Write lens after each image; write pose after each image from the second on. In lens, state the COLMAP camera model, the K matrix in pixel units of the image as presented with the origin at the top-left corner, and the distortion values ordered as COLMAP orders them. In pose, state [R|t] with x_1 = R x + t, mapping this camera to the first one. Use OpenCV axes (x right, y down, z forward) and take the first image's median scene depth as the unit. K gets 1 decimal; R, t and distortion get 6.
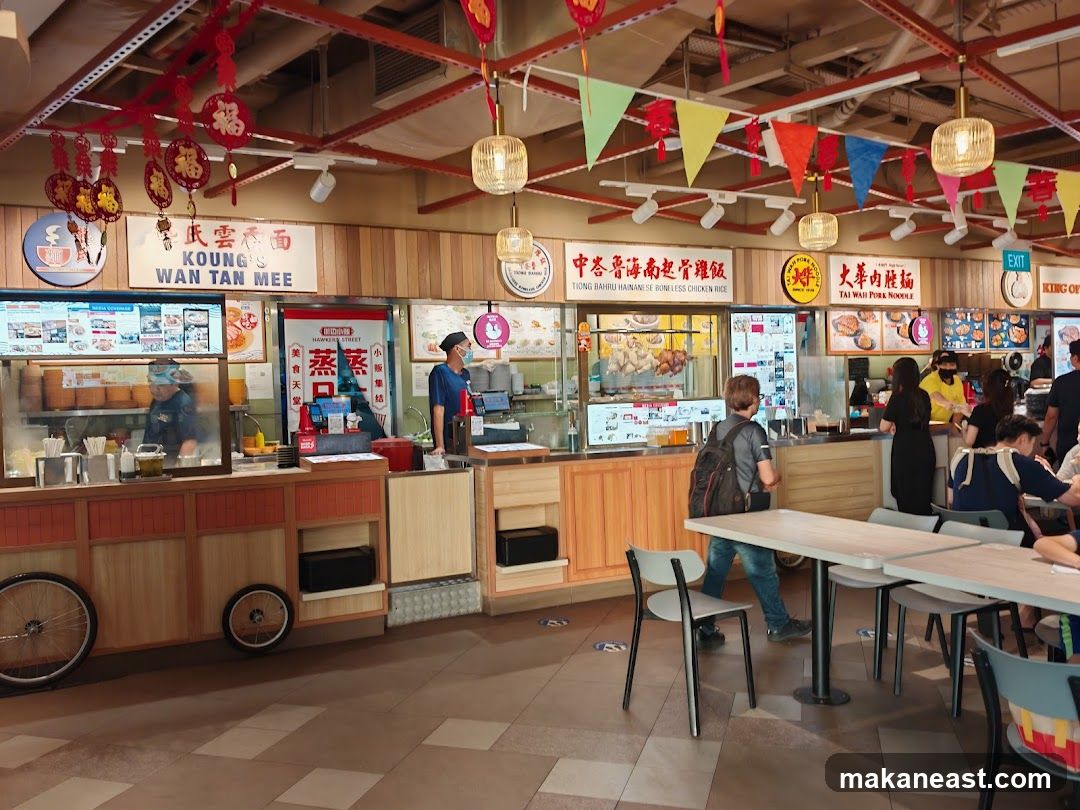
lens RADIAL K [[818.7, 0, 540.0], [0, 818.7, 405.0], [0, 0, 1]] dist [0.072998, -0.081099]
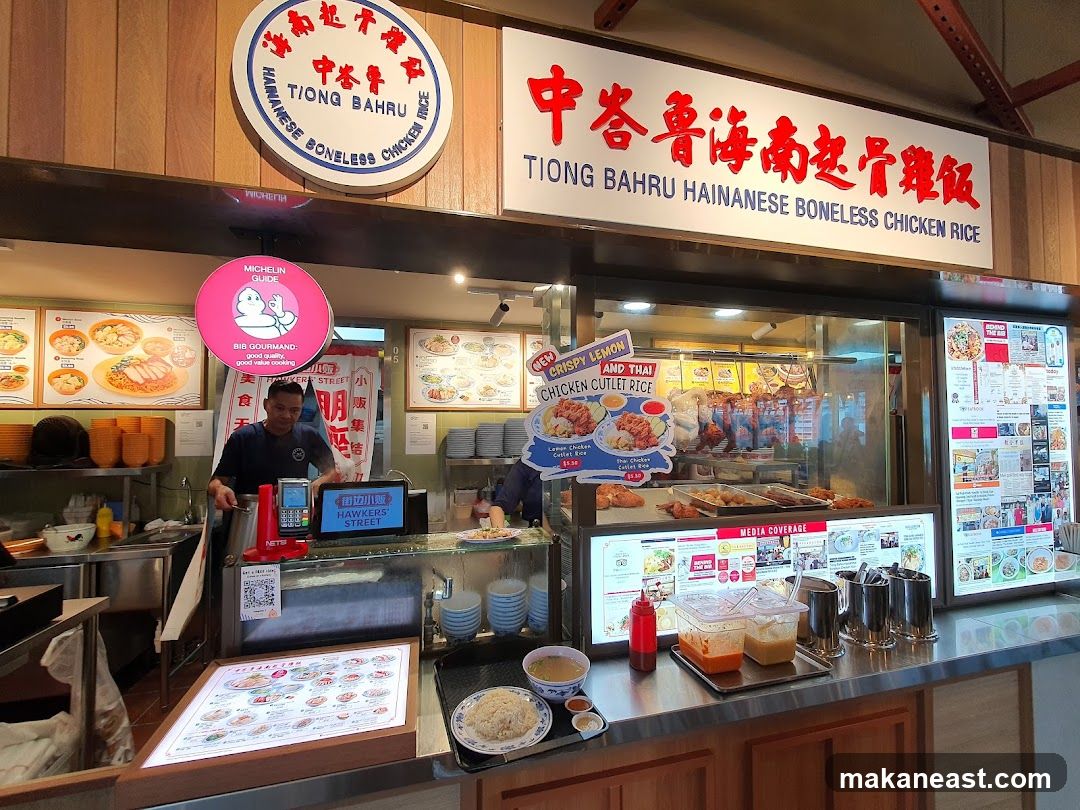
lens RADIAL K [[449.5, 0, 540.0], [0, 449.5, 405.0], [0, 0, 1]] dist [0.006310, -0.000422]
pose [[0.982768, 0.015822, -0.184164, 0.075976], [-0.028164, 0.997514, -0.064591, -0.048476], [0.182684, 0.068665, 0.980771, 0.840456]]
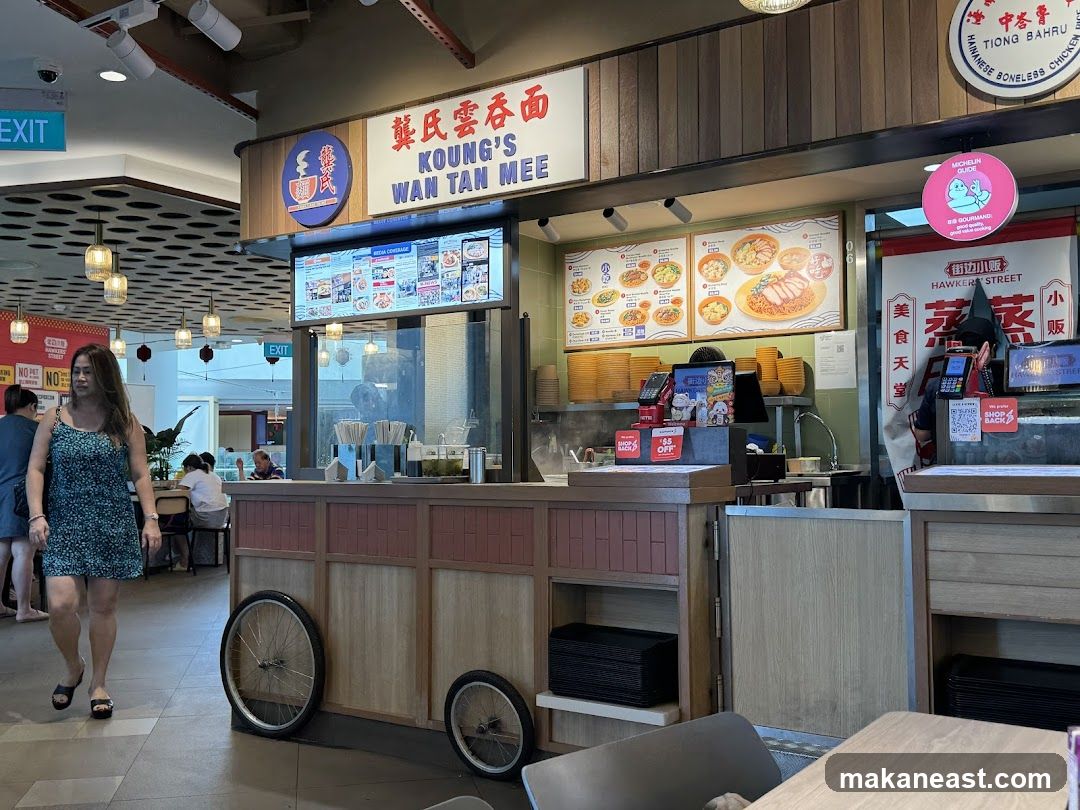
lens RADIAL K [[1036.4, 0, 540.0], [0, 1036.4, 405.0], [0, 0, 1]] dist [0.148032, -0.204757]
pose [[0.521677, -0.007629, -0.853109, 0.294412], [-0.015847, 0.999701, -0.018631, 0.031617], [0.852996, 0.023239, 0.521400, 0.512837]]
